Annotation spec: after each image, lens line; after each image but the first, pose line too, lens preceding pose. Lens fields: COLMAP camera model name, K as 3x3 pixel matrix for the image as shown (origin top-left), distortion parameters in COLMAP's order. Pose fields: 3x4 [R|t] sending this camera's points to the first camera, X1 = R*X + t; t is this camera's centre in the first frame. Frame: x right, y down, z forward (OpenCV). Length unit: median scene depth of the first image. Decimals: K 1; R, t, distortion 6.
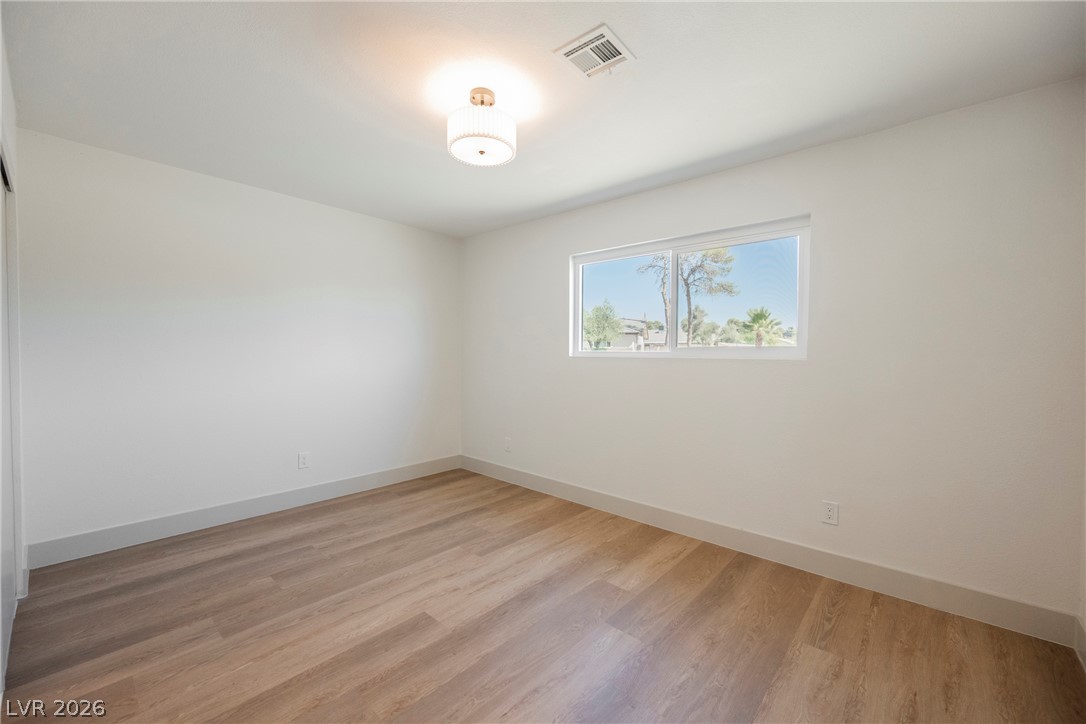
lens RADIAL K [[423.6, 0, 545.9], [0, 423.6, 361.5], [0, 0, 1]] dist [-0.001678, -0.000414]
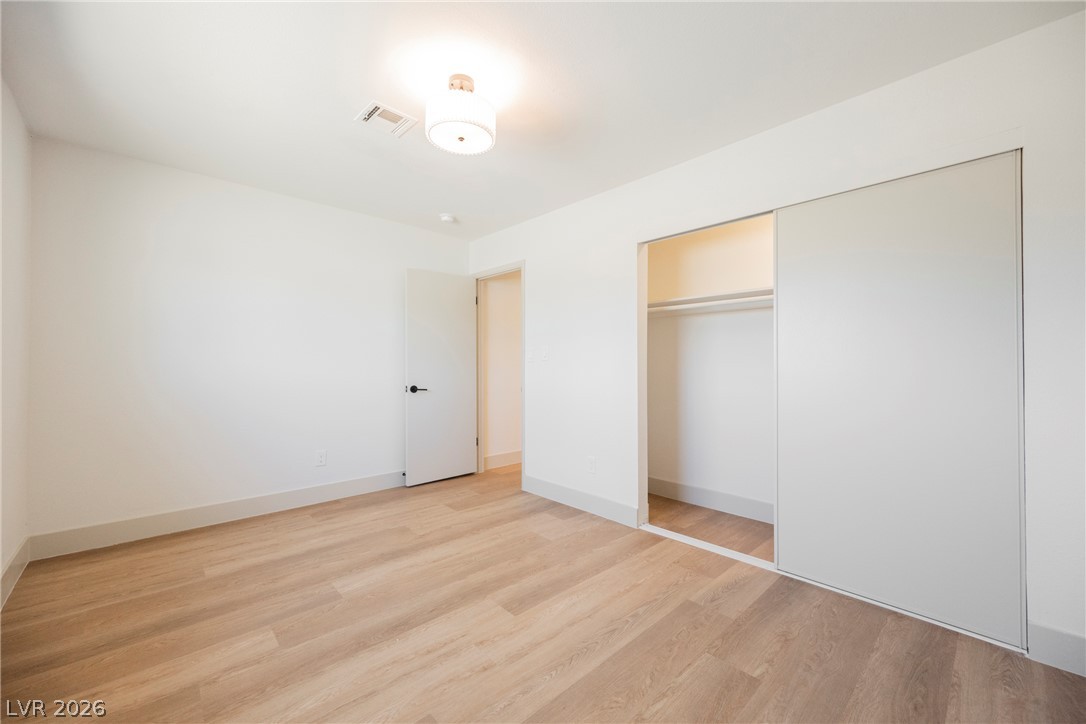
lens RADIAL K [[423.6, 0, 545.9], [0, 423.6, 361.5], [0, 0, 1]] dist [-0.001678, -0.000414]
pose [[-0.995647, -0.011977, 0.092437, -0.443305], [-0.011150, 0.999893, 0.009464, 0.016862], [-0.092540, 0.008392, -0.995674, 1.960675]]
